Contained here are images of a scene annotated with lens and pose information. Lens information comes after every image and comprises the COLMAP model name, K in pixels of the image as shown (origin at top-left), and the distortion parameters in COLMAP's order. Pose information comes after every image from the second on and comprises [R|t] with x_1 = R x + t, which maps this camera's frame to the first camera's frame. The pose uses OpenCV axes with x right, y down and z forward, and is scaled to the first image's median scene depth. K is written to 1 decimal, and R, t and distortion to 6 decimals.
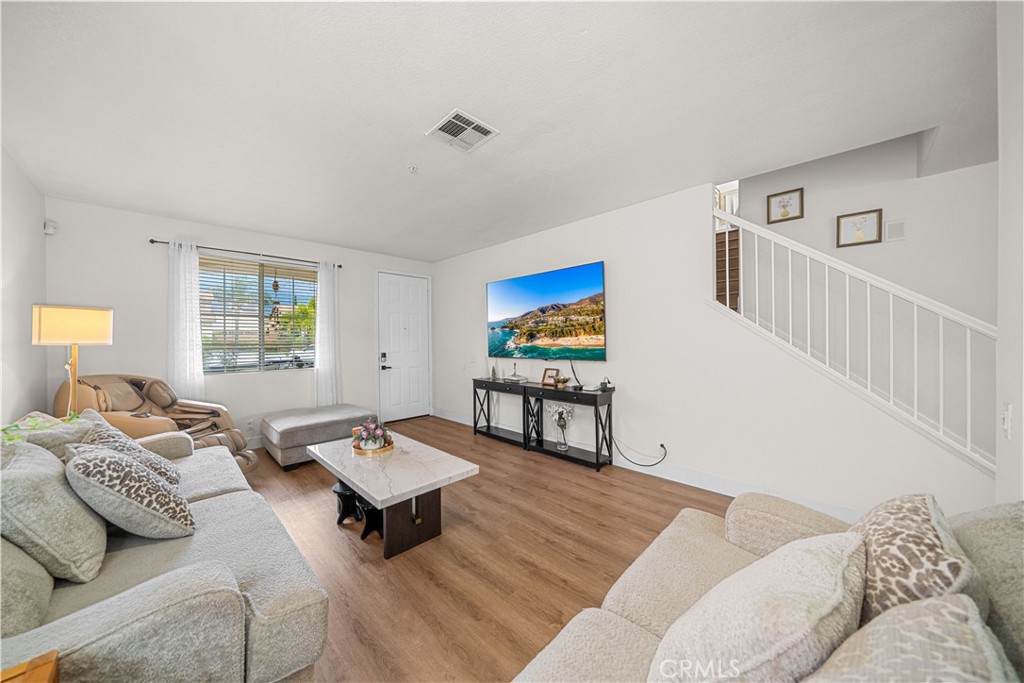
lens RADIAL K [[347.3, 0, 512.0], [0, 347.3, 341.5], [0, 0, 1]] dist [-0.000261, 0.000030]
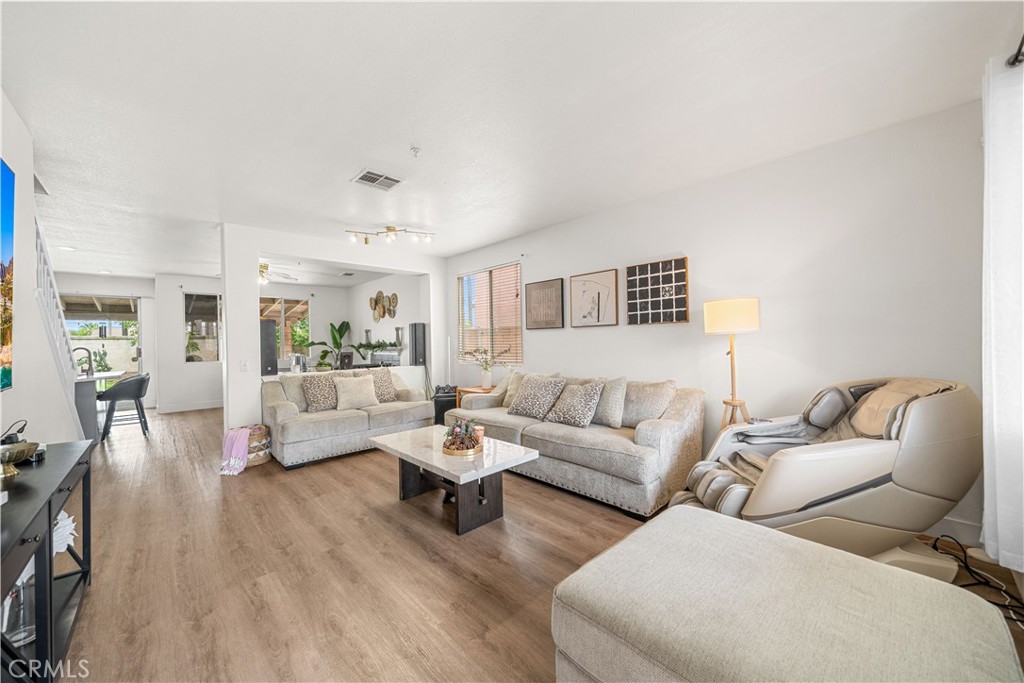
lens RADIAL K [[384.5, 0, 512.0], [0, 384.5, 341.5], [0, 0, 1]] dist [-0.000282, -0.000028]
pose [[-0.999259, 0.021320, 0.032042, -0.582176], [0.021416, 0.999767, 0.002678, 0.009792], [-0.031978, 0.003362, -0.999483, 2.078300]]
